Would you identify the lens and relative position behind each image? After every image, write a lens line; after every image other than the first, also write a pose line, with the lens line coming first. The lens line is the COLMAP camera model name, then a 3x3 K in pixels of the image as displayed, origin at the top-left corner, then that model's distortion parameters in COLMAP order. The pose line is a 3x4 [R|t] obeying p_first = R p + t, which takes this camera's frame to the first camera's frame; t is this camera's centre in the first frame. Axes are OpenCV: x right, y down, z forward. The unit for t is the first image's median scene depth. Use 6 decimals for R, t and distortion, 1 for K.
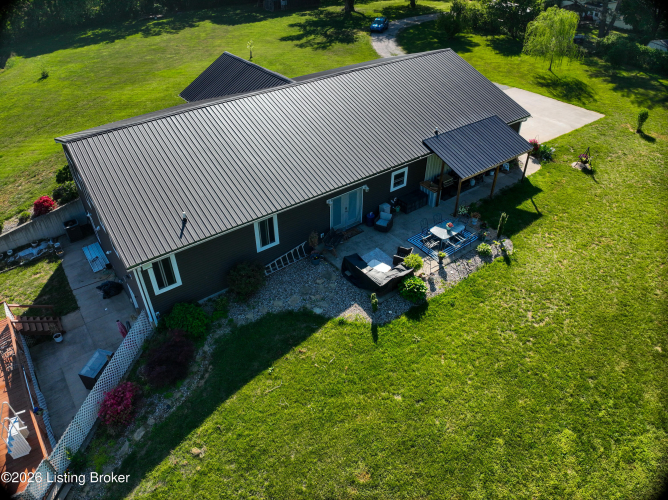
lens RADIAL K [[471.0, 0, 336.7], [0, 471.0, 247.9], [0, 0, 1]] dist [-0.096592, -0.023364]
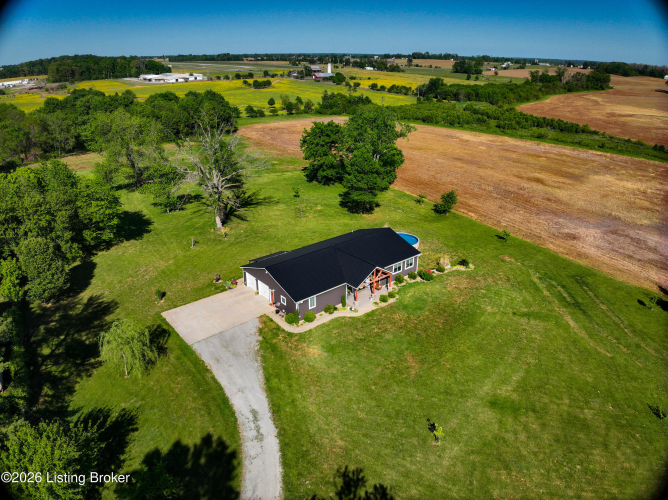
lens RADIAL K [[471.0, 0, 336.7], [0, 471.0, 247.9], [0, 0, 1]] dist [-0.096592, -0.023364]
pose [[-0.998045, 0.017359, -0.060046, 0.072149], [-0.043813, 0.490857, 0.870138, -3.040903], [0.044579, 0.871067, -0.489136, 2.604066]]
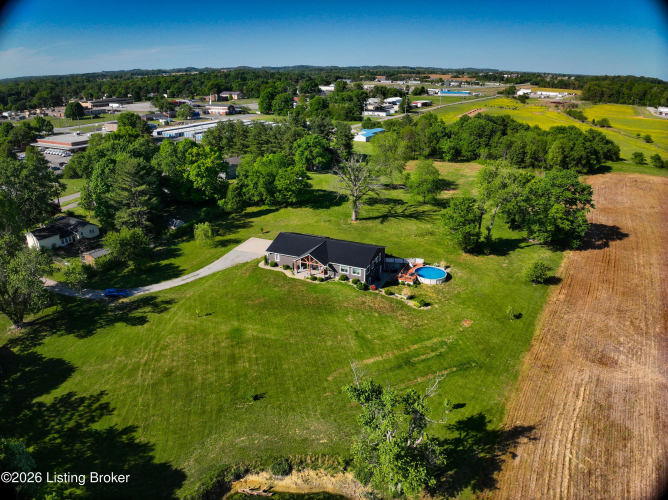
lens RADIAL K [[471.0, 0, 336.7], [0, 471.0, 247.9], [0, 0, 1]] dist [-0.096592, -0.023364]
pose [[-0.493245, -0.321515, 0.808293, -3.918092], [0.528519, 0.627261, 0.572024, -2.938587], [-0.690925, 0.709346, -0.139467, 1.734743]]
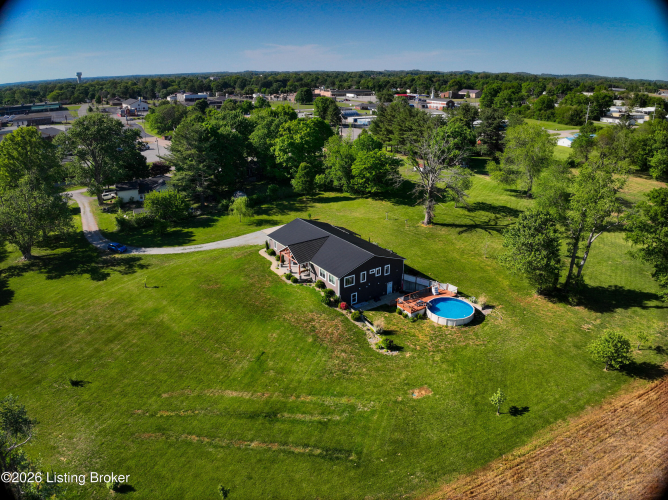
lens RADIAL K [[471.0, 0, 336.7], [0, 471.0, 247.9], [0, 0, 1]] dist [-0.096592, -0.023364]
pose [[0.038610, -0.359953, 0.932171, -3.539544], [0.613141, 0.745142, 0.262337, -1.245241], [-0.789029, 0.561424, 0.249472, 0.210897]]
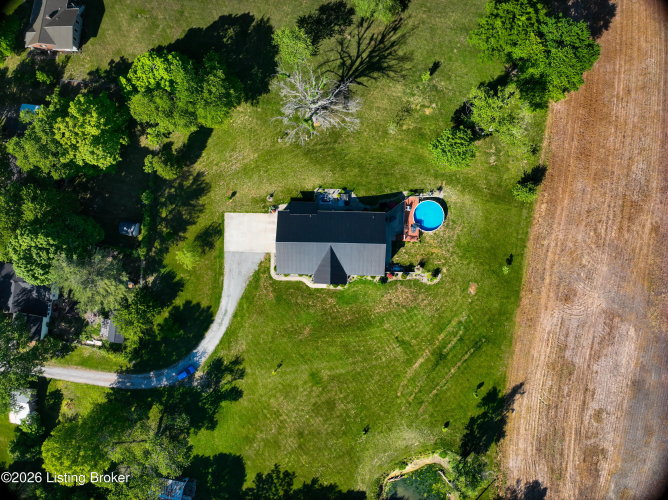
lens RADIAL K [[471.0, 0, 336.7], [0, 471.0, 247.9], [0, 0, 1]] dist [-0.096592, -0.023364]
pose [[-0.786871, -0.617099, -0.004789, -0.139365], [0.374236, -0.483334, 0.791414, -3.936966], [-0.490695, 0.620949, 0.611262, -1.638344]]
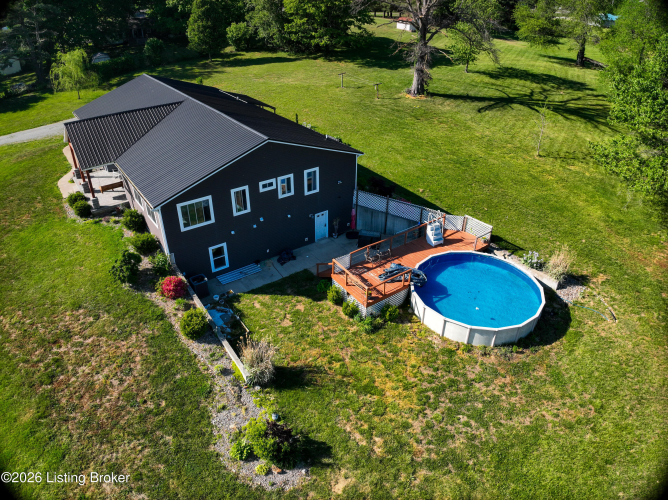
lens RADIAL K [[471.0, 0, 336.7], [0, 471.0, 247.9], [0, 0, 1]] dist [-0.096592, -0.023364]
pose [[0.011939, -0.526134, 0.850318, -1.625817], [0.608698, 0.678488, 0.411267, -0.381705], [-0.793312, 0.512677, 0.328357, 0.471467]]
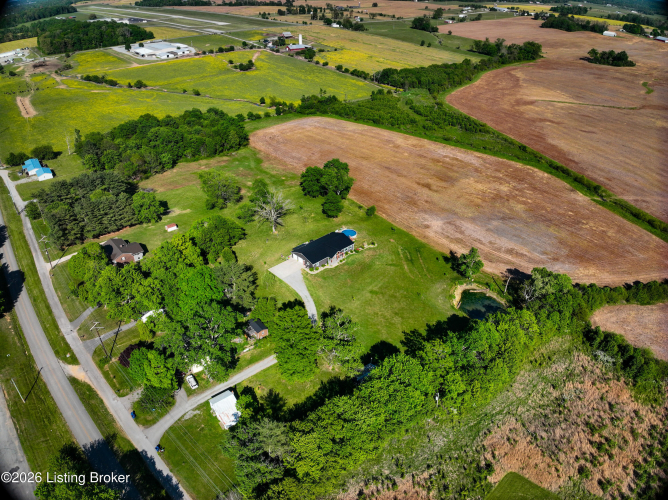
lens RADIAL K [[471.0, 0, 336.7], [0, 471.0, 247.9], [0, 0, 1]] dist [-0.096592, -0.023364]
pose [[-0.991674, 0.062391, -0.112653, 0.640271], [-0.082587, 0.363075, 0.928093, -8.398460], [0.098806, 0.929669, -0.354899, 4.279328]]
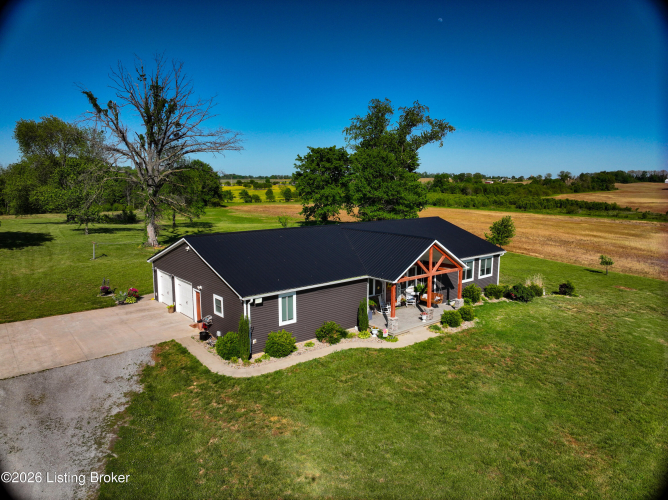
lens RADIAL K [[471.0, 0, 336.7], [0, 471.0, 247.9], [0, 0, 1]] dist [-0.096592, -0.023364]
pose [[-0.998216, 0.000607, -0.059704, 0.006518], [-0.042632, 0.692838, 0.719832, -1.443843], [0.041802, 0.721093, -0.691576, 2.214712]]
